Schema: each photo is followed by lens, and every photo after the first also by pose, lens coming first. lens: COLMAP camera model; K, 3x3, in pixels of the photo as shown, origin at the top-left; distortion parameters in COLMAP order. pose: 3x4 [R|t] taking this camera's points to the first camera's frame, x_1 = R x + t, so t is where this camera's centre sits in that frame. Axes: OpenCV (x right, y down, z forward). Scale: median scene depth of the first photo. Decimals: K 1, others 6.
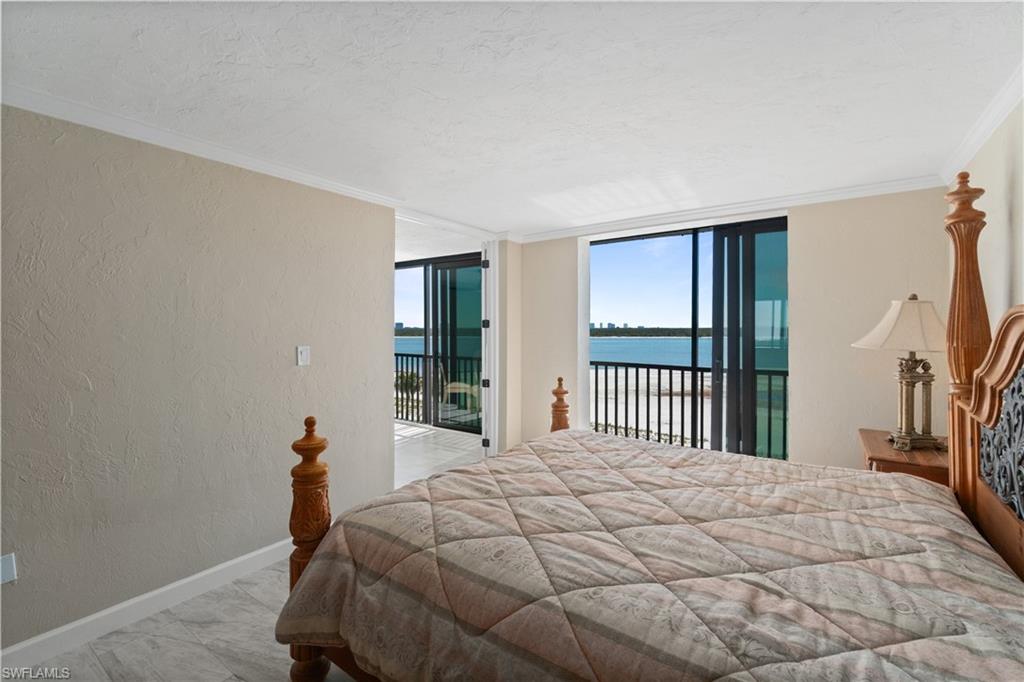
lens RADIAL K [[443.0, 0, 508.1], [0, 443.0, 332.1], [0, 0, 1]] dist [-0.001743, -0.000127]
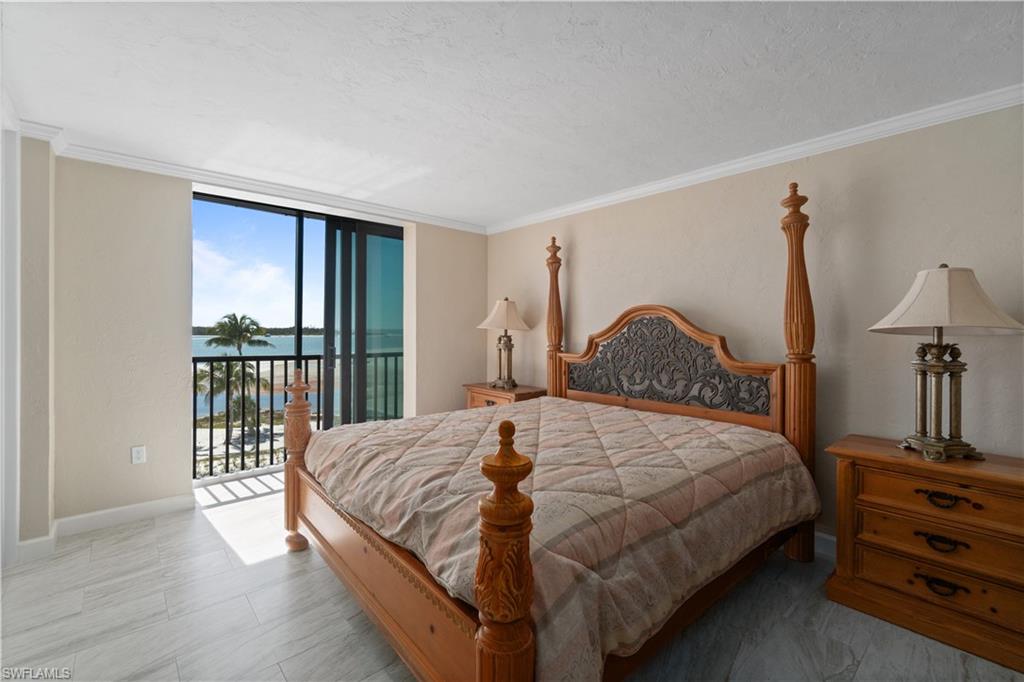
lens RADIAL K [[438.4, 0, 512.0], [0, 438.4, 341.0], [0, 0, 1]] dist [-0.045527, -0.000038]
pose [[0.228999, -0.015757, 0.973299, -0.501040], [-0.003063, 0.999852, 0.016908, 0.036968], [-0.973422, -0.006854, 0.228917, 0.417125]]
